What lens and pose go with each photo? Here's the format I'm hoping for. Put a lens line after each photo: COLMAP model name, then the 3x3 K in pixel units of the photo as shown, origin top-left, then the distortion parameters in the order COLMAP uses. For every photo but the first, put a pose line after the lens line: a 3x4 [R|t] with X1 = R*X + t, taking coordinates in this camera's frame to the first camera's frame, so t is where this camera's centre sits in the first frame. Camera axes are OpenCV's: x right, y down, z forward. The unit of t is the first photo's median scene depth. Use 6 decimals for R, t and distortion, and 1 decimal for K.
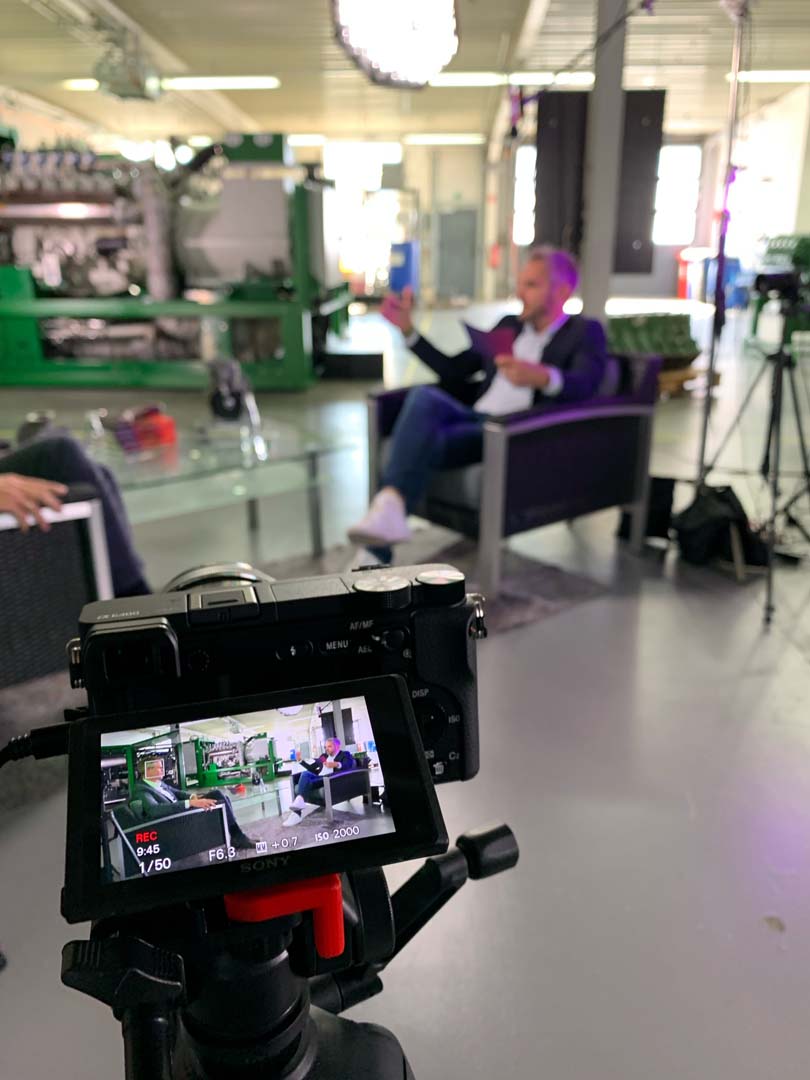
lens RADIAL K [[851.2, 0, 425.5], [0, 851.2, 542.9], [0, 0, 1]] dist [-0.027627, -0.004289]
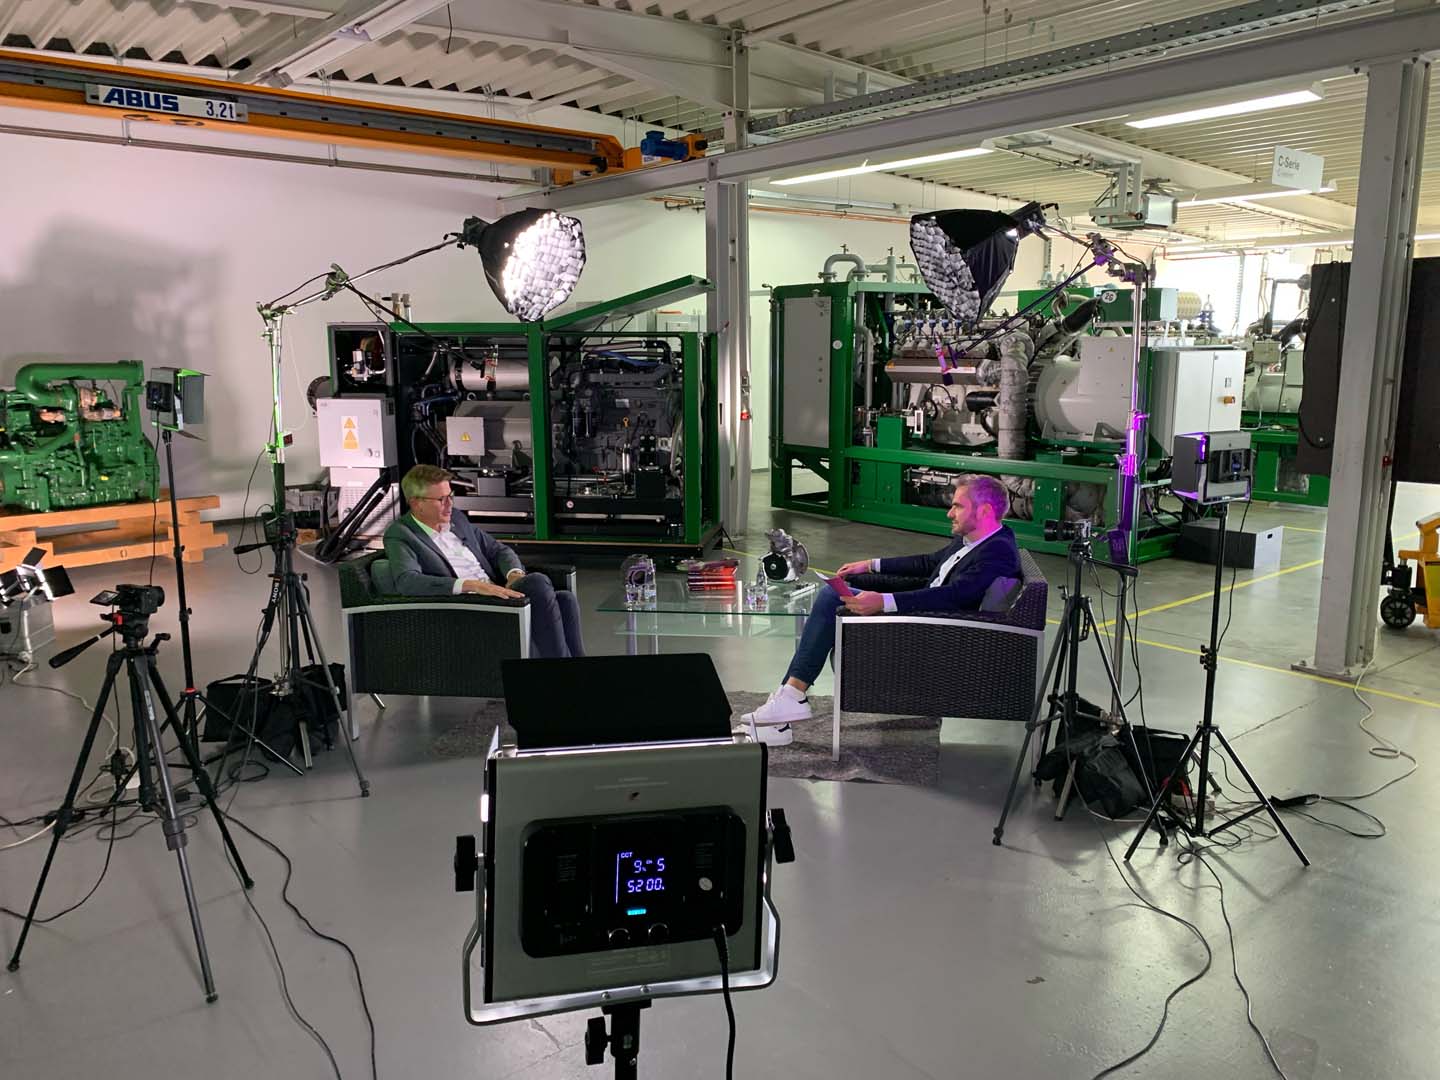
lens RADIAL K [[1087.7, 0, 724.6], [0, 1087.7, 553.9], [0, 0, 1]] dist [0.078816, -0.134832]
pose [[0.660706, 0.133569, -0.738666, 0.430898], [-0.239621, 0.970086, -0.038915, -0.046431], [0.711372, 0.202711, 0.672947, -0.076792]]
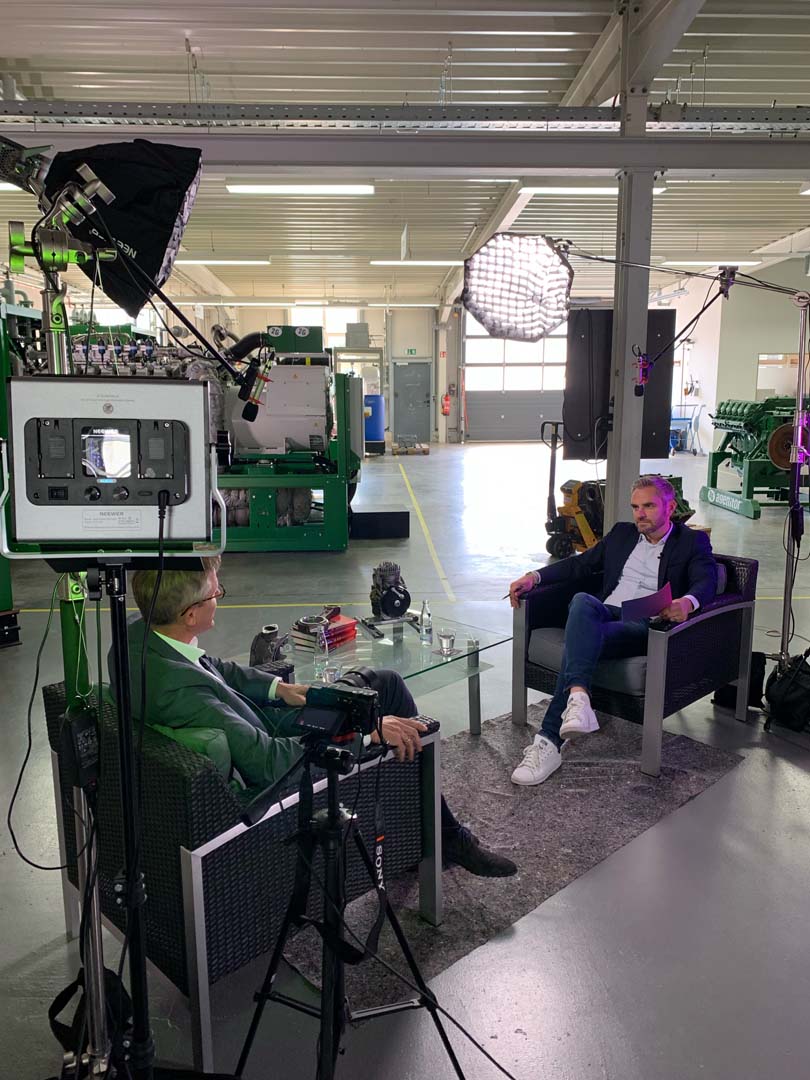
lens RADIAL K [[819.4, 0, 407.3], [0, 819.4, 533.8], [0, 0, 1]] dist [0.073959, -0.109472]
pose [[0.996815, -0.024684, 0.075838, -0.140343], [0.035664, 0.988488, -0.147037, -0.041967], [-0.071336, 0.149273, 0.986219, -0.060560]]
